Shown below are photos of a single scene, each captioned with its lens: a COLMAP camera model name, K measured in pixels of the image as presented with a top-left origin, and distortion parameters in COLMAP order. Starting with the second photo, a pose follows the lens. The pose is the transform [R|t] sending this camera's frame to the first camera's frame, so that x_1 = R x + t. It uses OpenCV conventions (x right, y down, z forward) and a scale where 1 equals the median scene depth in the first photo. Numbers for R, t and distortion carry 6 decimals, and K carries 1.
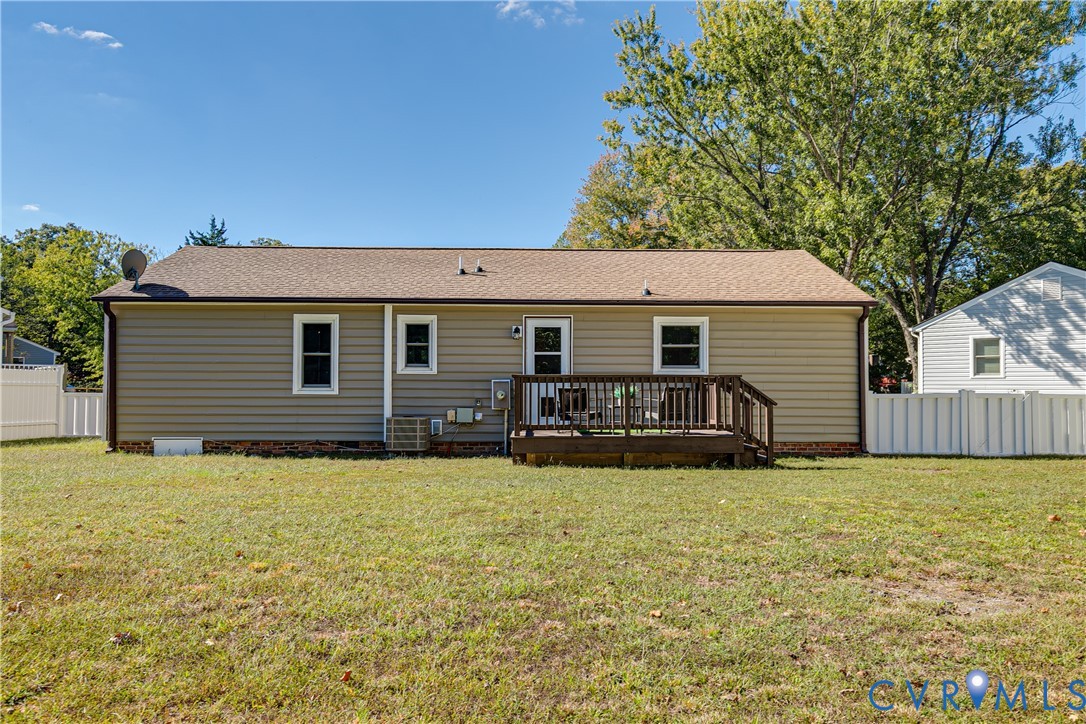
lens RADIAL K [[797.6, 0, 543.0], [0, 797.6, 362.0], [0, 0, 1]] dist [-0.006186, -0.001491]
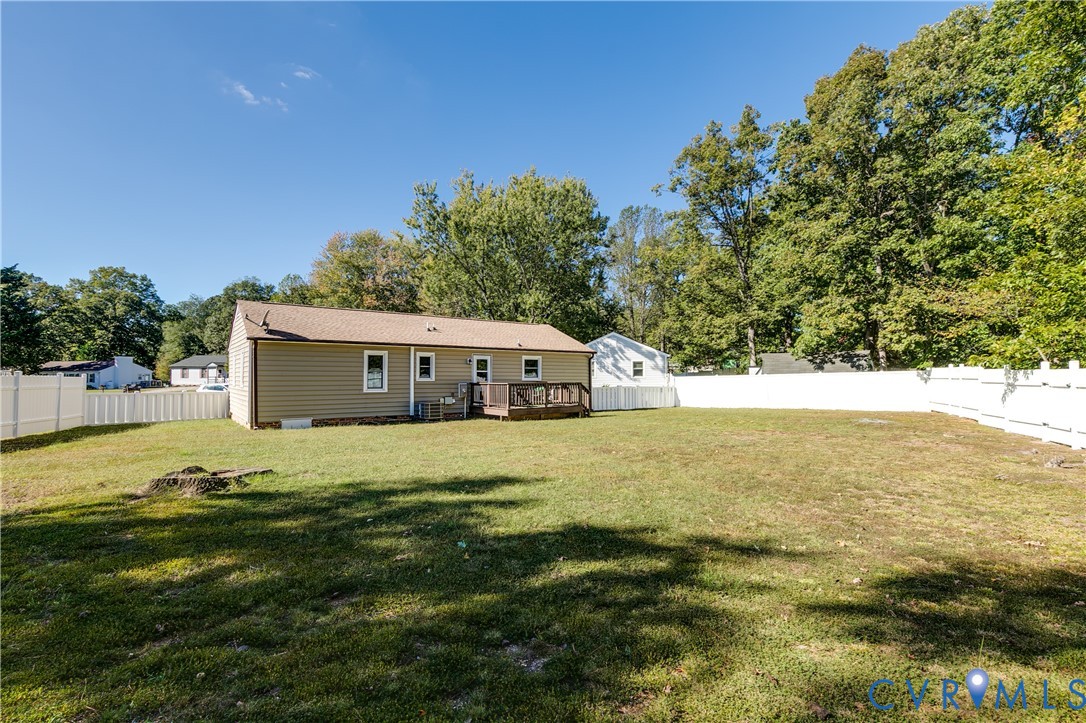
lens RADIAL K [[498.2, 0, 543.9], [0, 498.2, 353.7], [0, 0, 1]] dist [0.002456, 0.000669]
pose [[0.812759, 0.023025, 0.582145, -0.655794], [-0.016366, 0.999727, -0.016692, -0.038980], [-0.582370, 0.004039, 0.812914, -0.218233]]
